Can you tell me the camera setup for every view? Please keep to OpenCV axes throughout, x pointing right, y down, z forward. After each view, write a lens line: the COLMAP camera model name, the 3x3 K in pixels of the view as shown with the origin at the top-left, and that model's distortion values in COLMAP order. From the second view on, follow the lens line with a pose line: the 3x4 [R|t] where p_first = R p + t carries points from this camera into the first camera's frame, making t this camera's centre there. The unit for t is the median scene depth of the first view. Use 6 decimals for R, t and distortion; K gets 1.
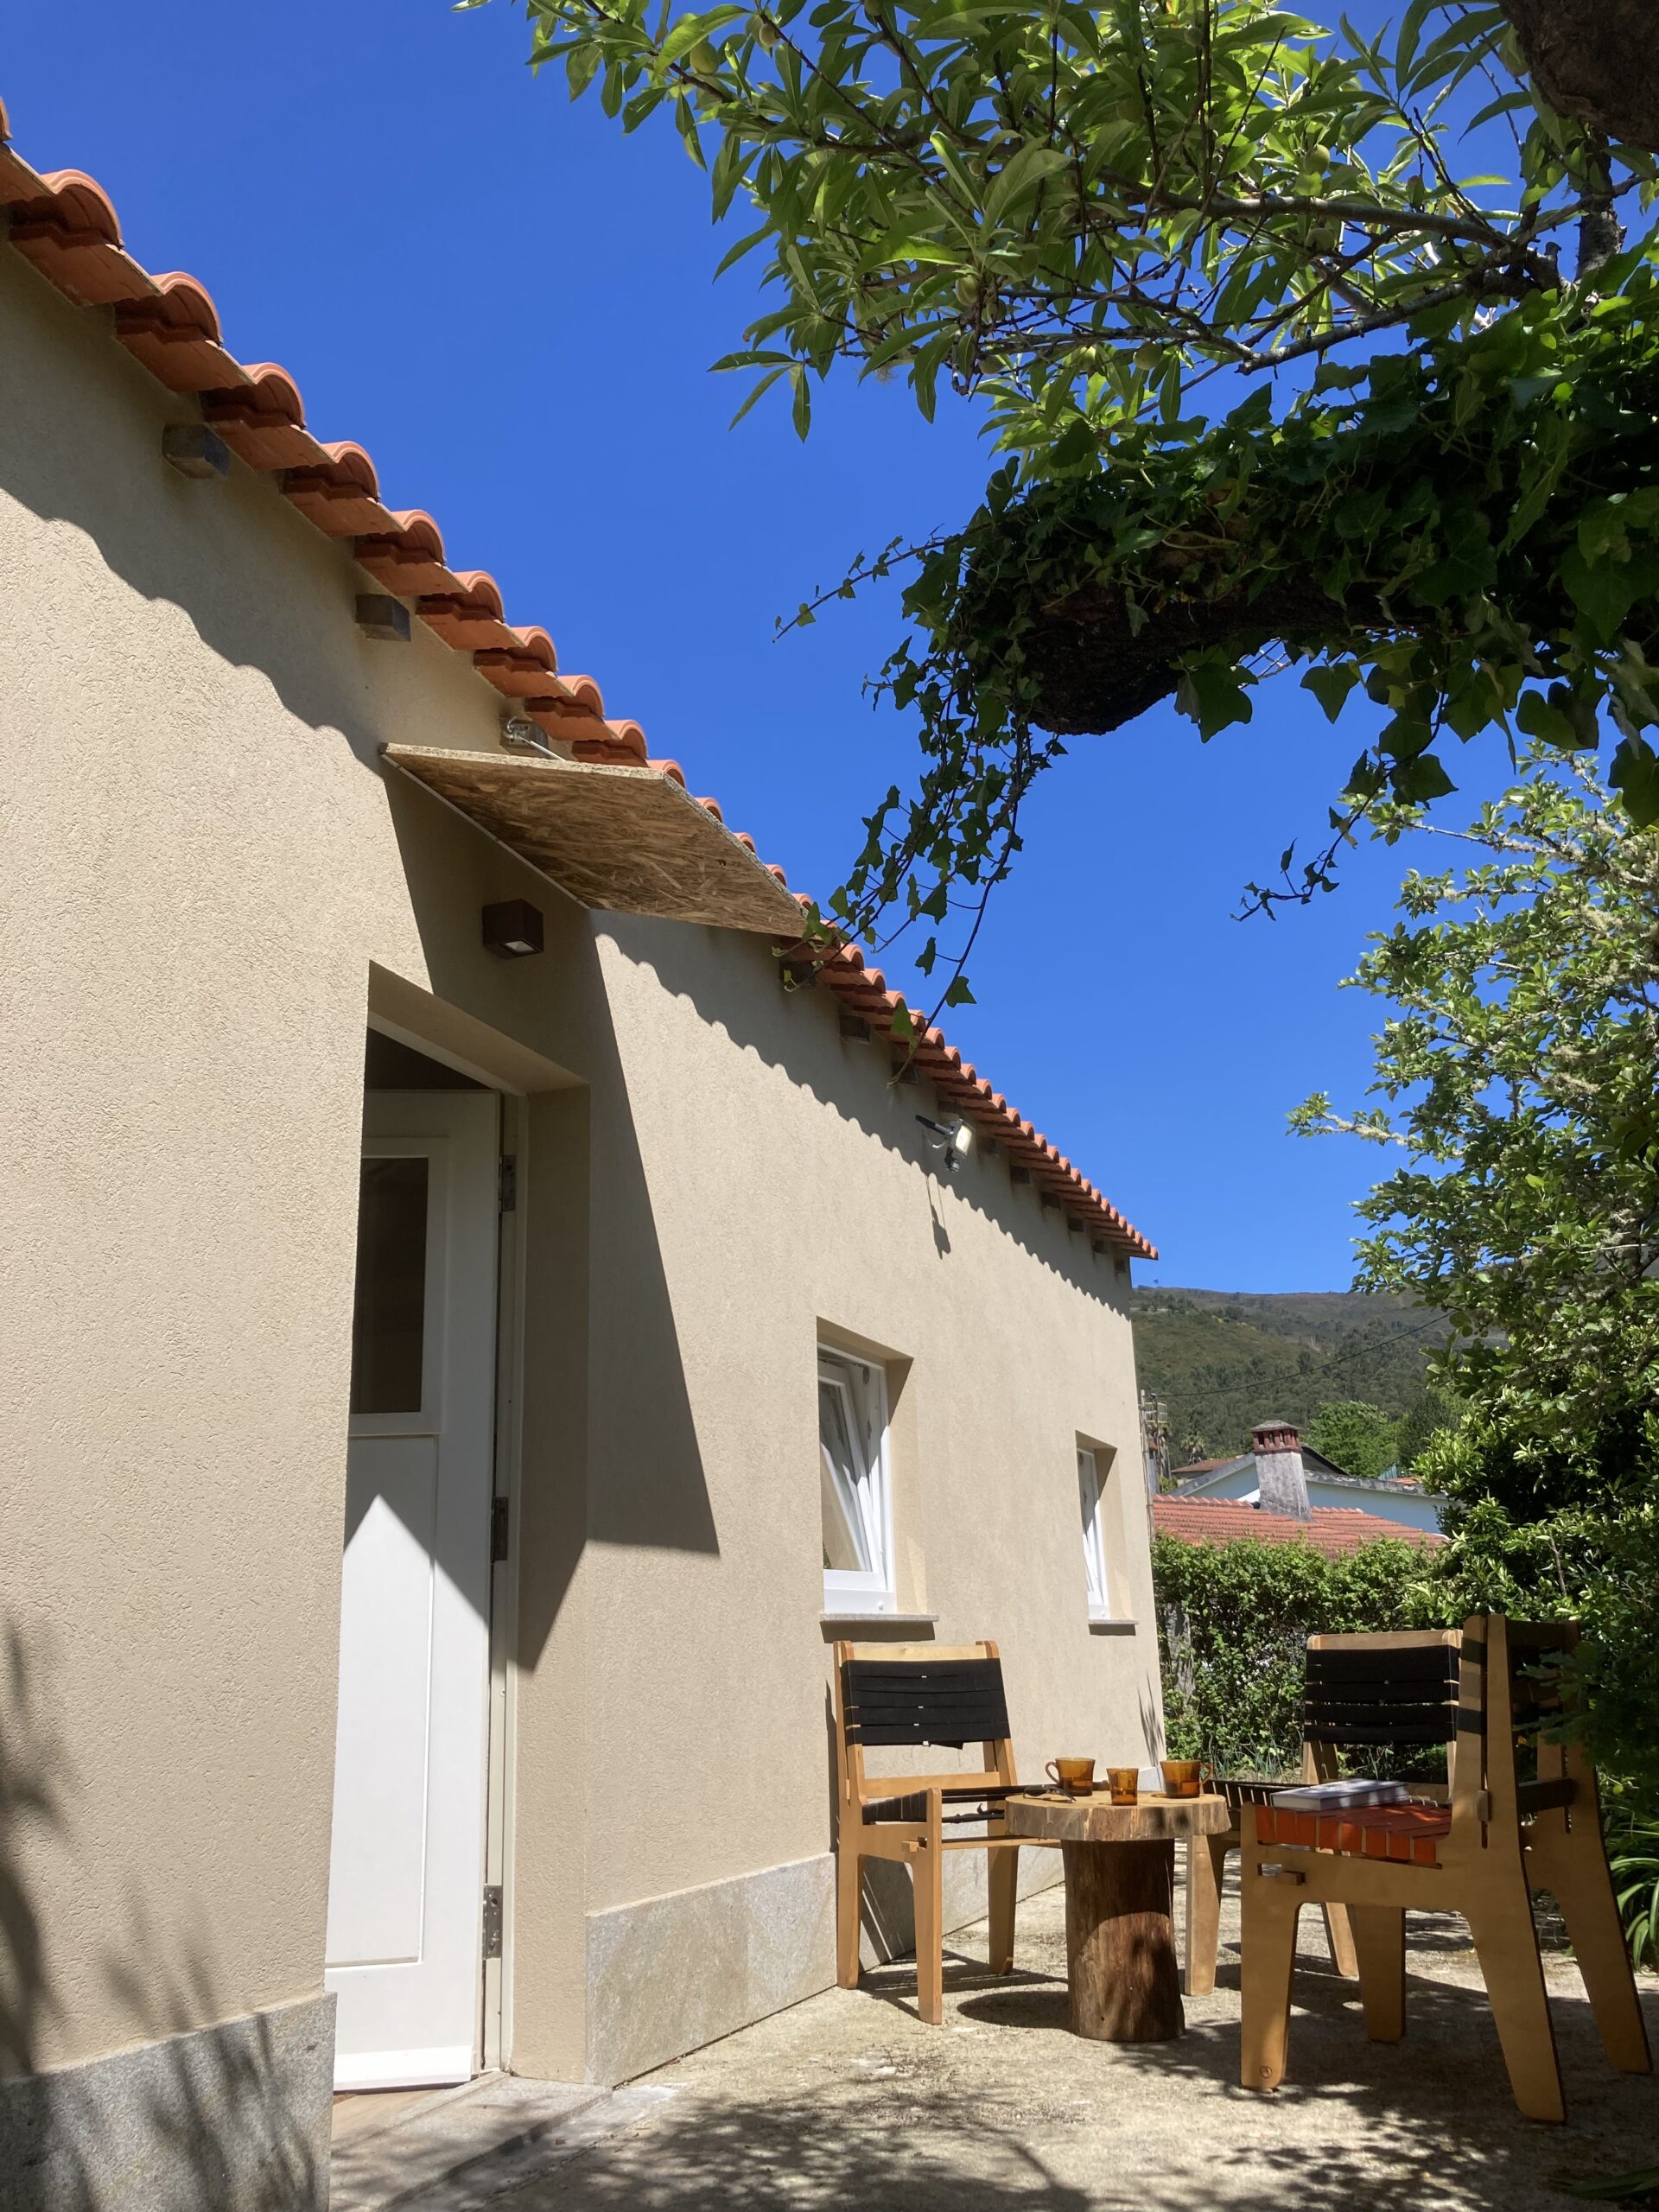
lens RADIAL K [[1889.7, 0, 829.5], [0, 1889.7, 1106.0], [0, 0, 1]] dist [-0.075424, 0.569057]
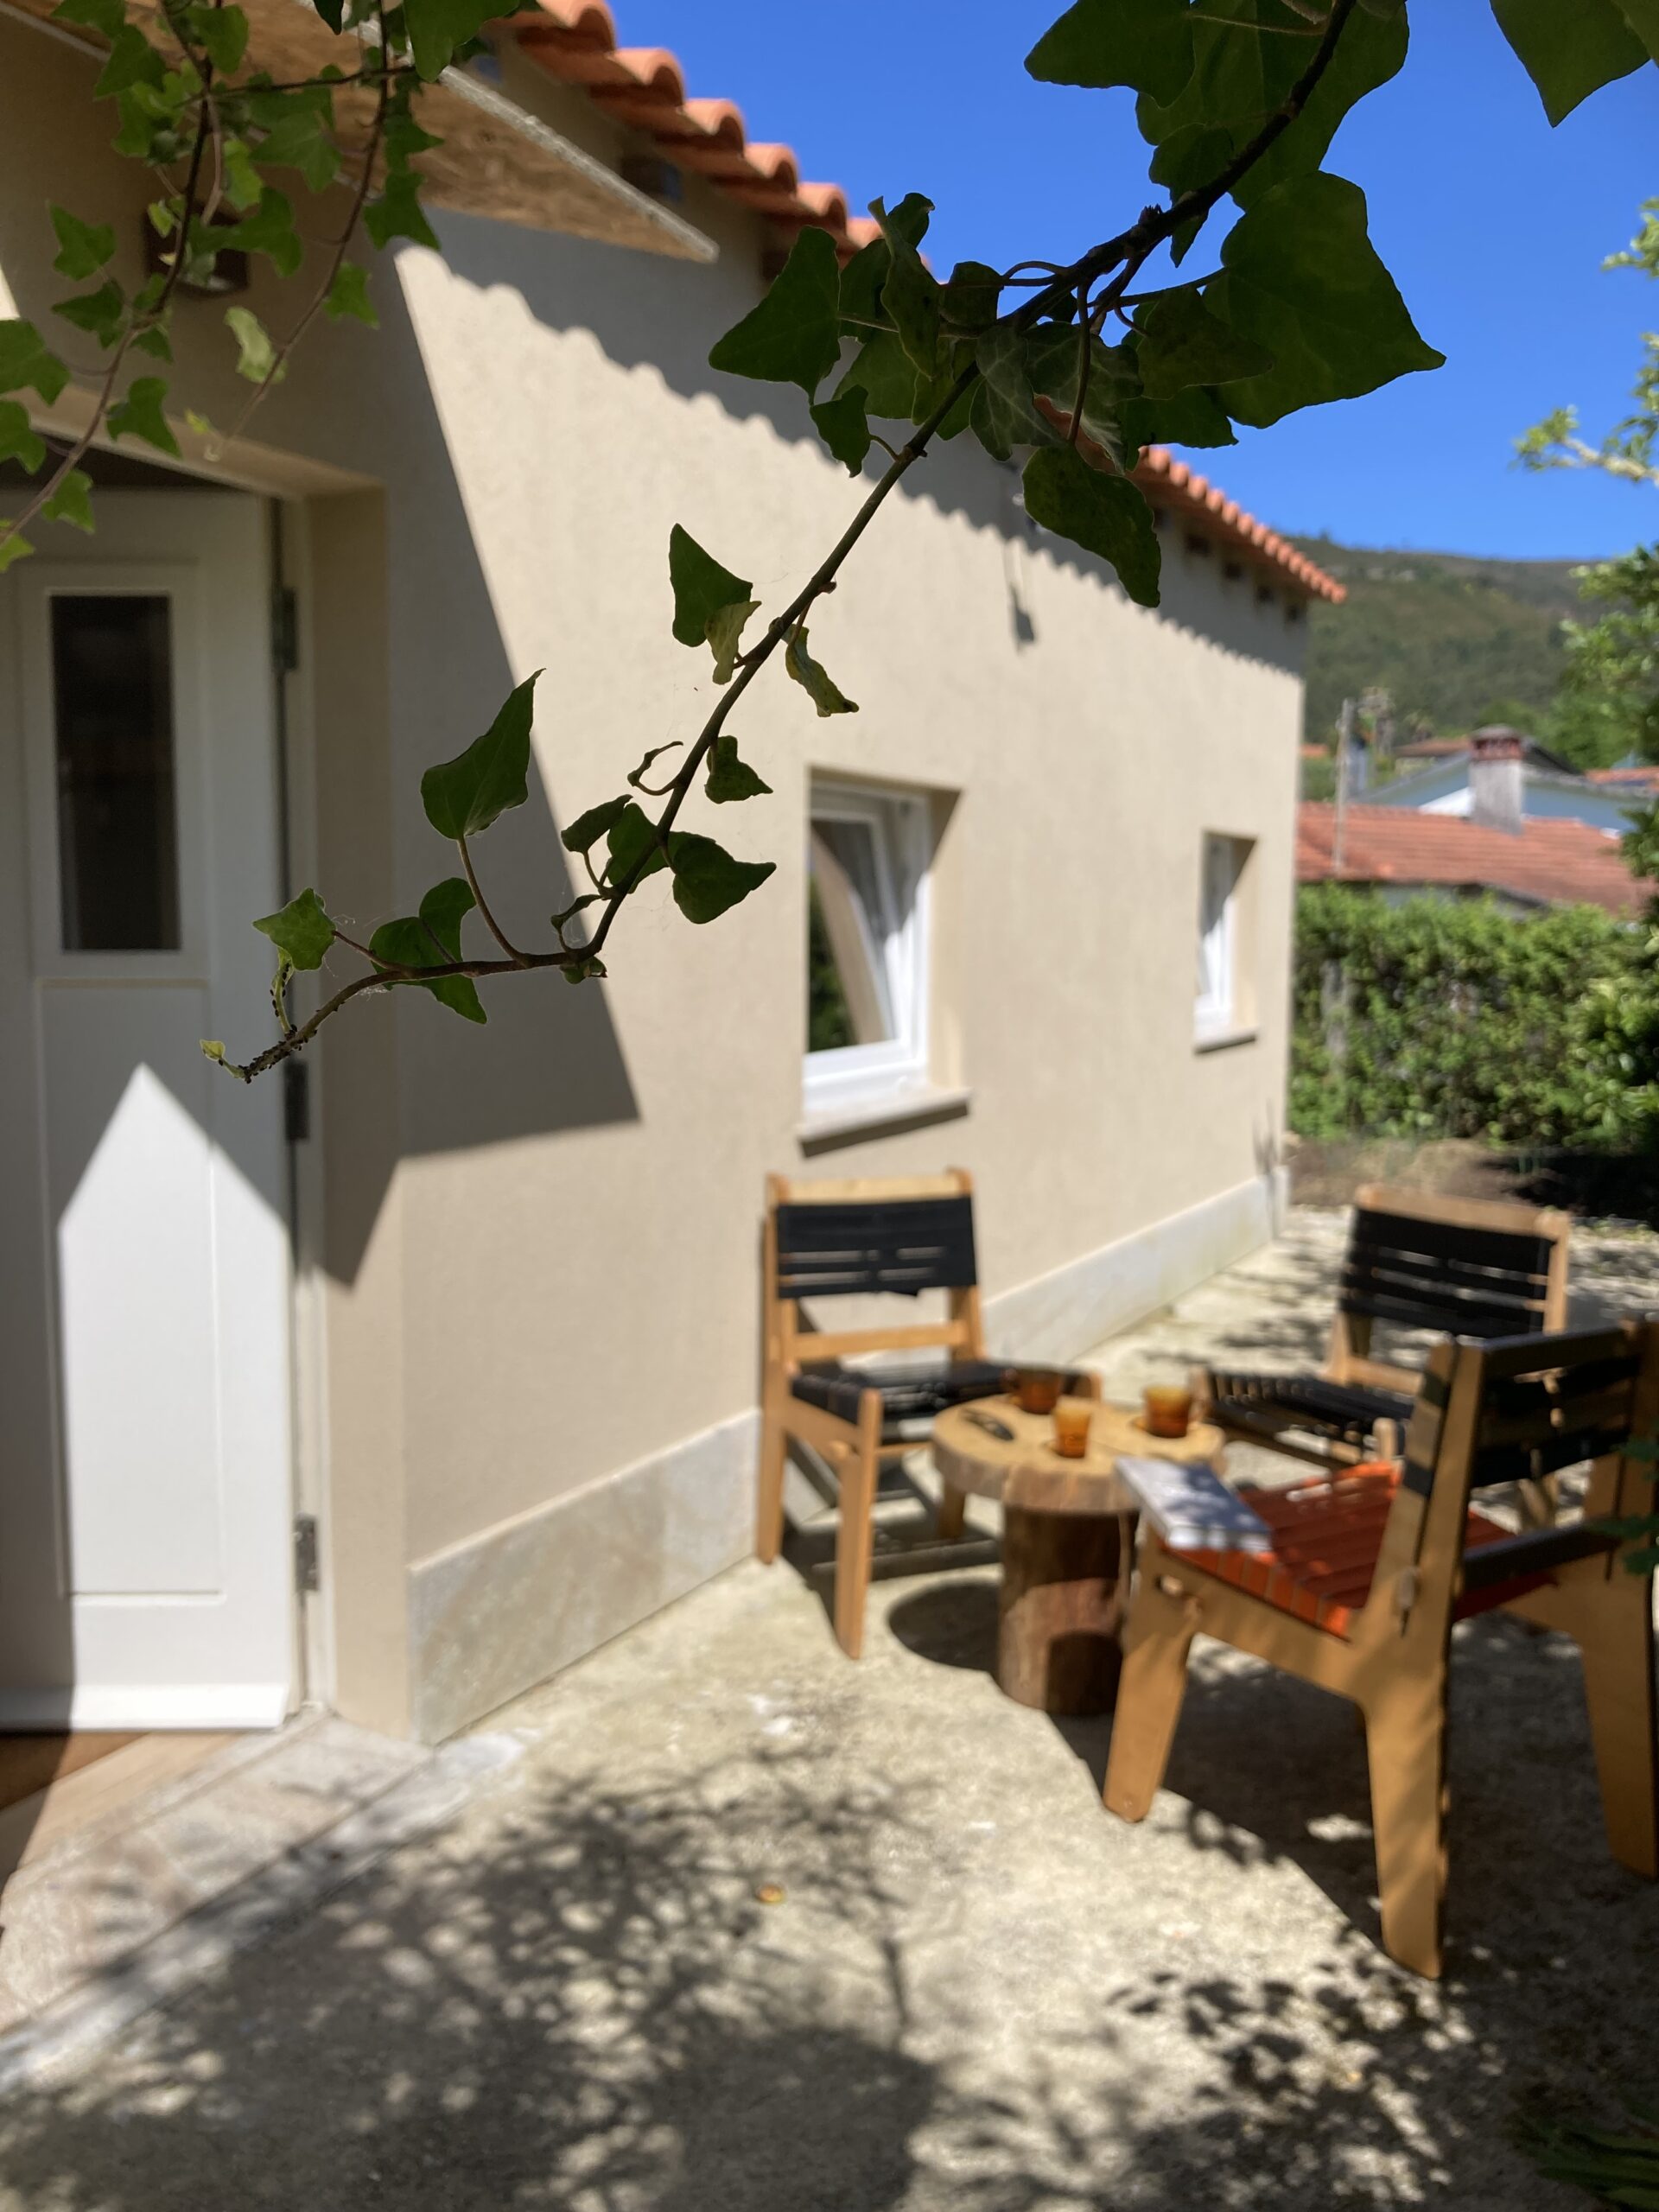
lens RADIAL K [[1908.8, 0, 836.7], [0, 1908.8, 1072.3], [0, 0, 1]] dist [0.128358, -0.158473]
pose [[0.994638, 0.049763, -0.090663, 0.070923], [-0.014772, 0.936001, 0.351687, -0.041049], [0.102362, -0.348462, 0.931717, 0.187436]]
